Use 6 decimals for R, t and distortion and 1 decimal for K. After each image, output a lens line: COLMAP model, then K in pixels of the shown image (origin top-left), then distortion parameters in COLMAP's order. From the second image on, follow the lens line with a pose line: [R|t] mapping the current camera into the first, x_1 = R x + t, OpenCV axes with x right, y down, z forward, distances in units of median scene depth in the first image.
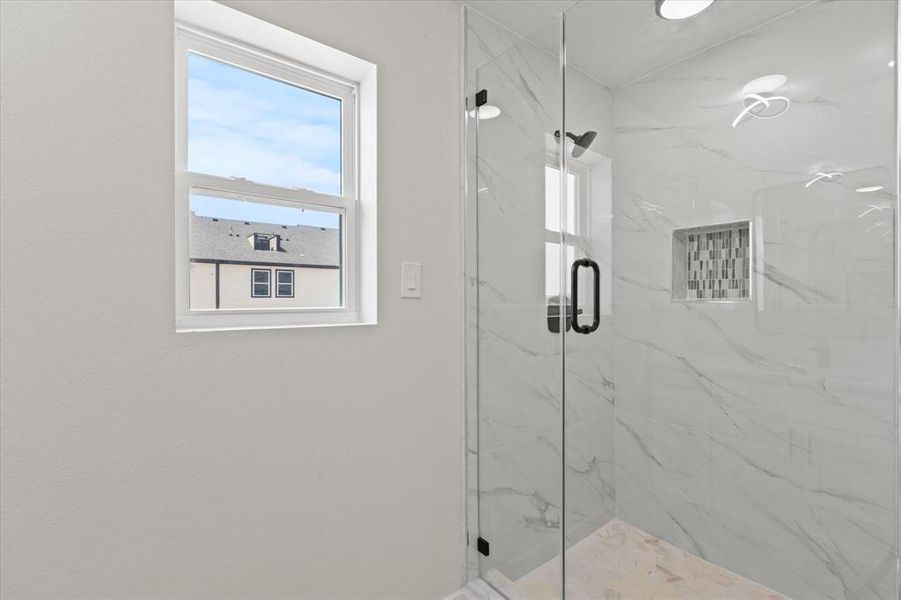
lens RADIAL K [[398.4, 0, 452.0], [0, 398.4, 298.6], [0, 0, 1]] dist [-0.004049, -0.000272]
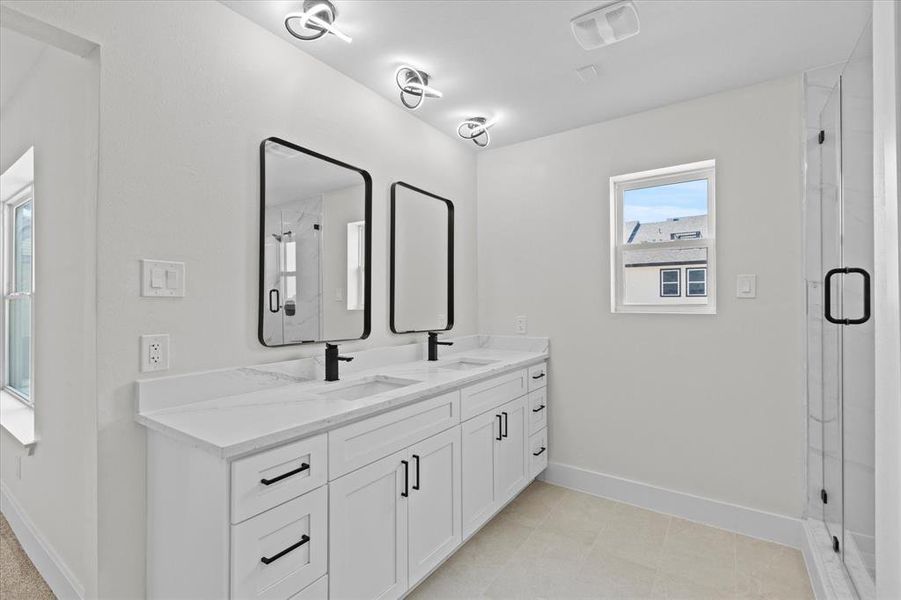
lens RADIAL K [[398.4, 0, 452.0], [0, 398.4, 298.6], [0, 0, 1]] dist [-0.004049, -0.000272]
pose [[0.324228, -0.002857, -0.945975, 0.880230], [0.008297, 0.999966, -0.000177, -0.007654], [0.945943, -0.007792, 0.324240, -0.506051]]
